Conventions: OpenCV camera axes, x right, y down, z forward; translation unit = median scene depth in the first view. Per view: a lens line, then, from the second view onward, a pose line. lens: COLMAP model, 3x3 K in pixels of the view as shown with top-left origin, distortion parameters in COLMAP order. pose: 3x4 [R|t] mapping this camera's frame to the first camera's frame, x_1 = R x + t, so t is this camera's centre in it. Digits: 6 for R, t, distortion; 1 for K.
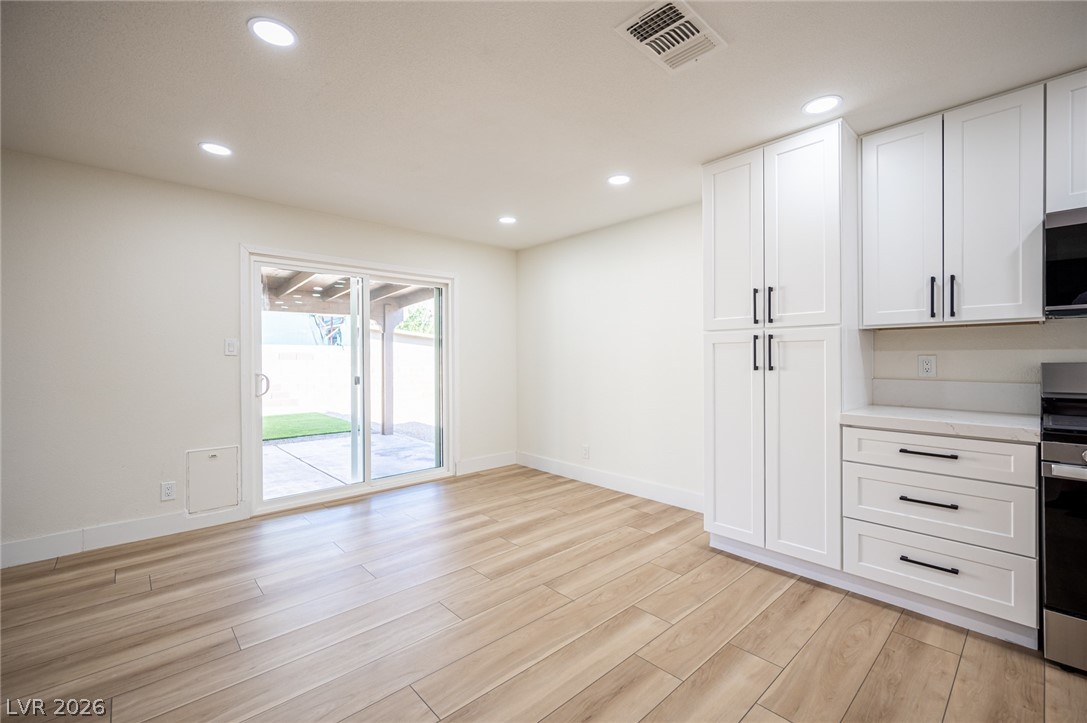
lens RADIAL K [[461.5, 0, 545.3], [0, 461.5, 362.1], [0, 0, 1]] dist [0.000074, 0.000178]
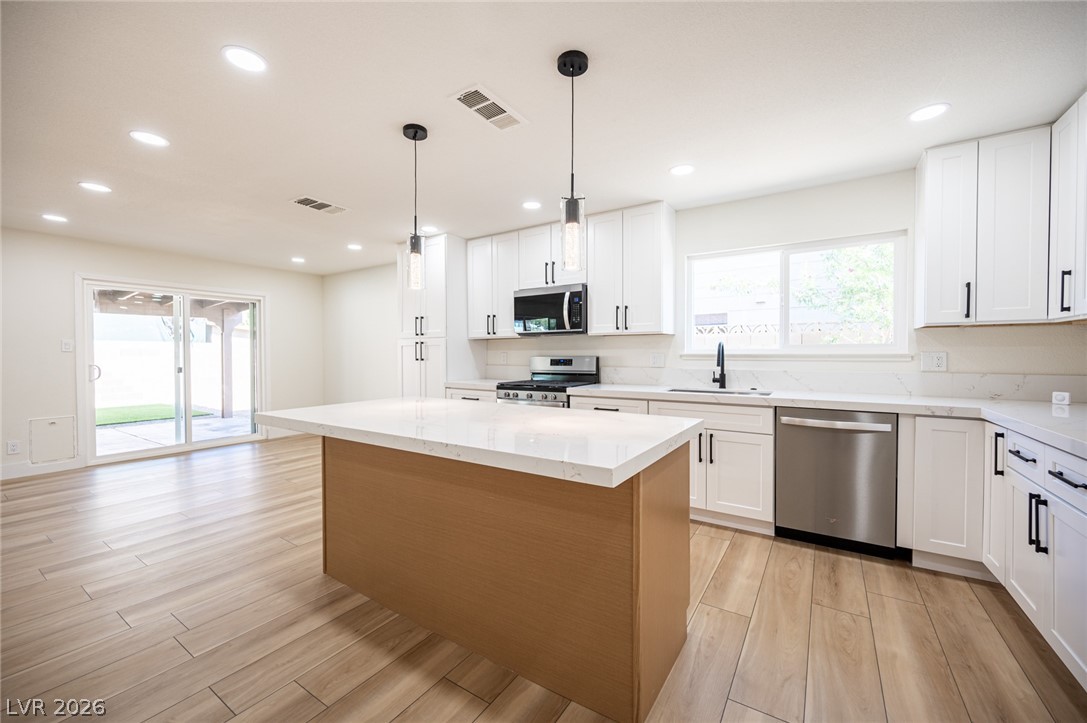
lens RADIAL K [[432.3, 0, 544.5], [0, 432.3, 362.9], [0, 0, 1]] dist [-0.000059, -0.000608]
pose [[0.970117, -0.002274, 0.242626, 0.342629], [-0.000147, 0.999950, 0.009962, 0.006046], [-0.242637, -0.009700, 0.970069, -0.525313]]
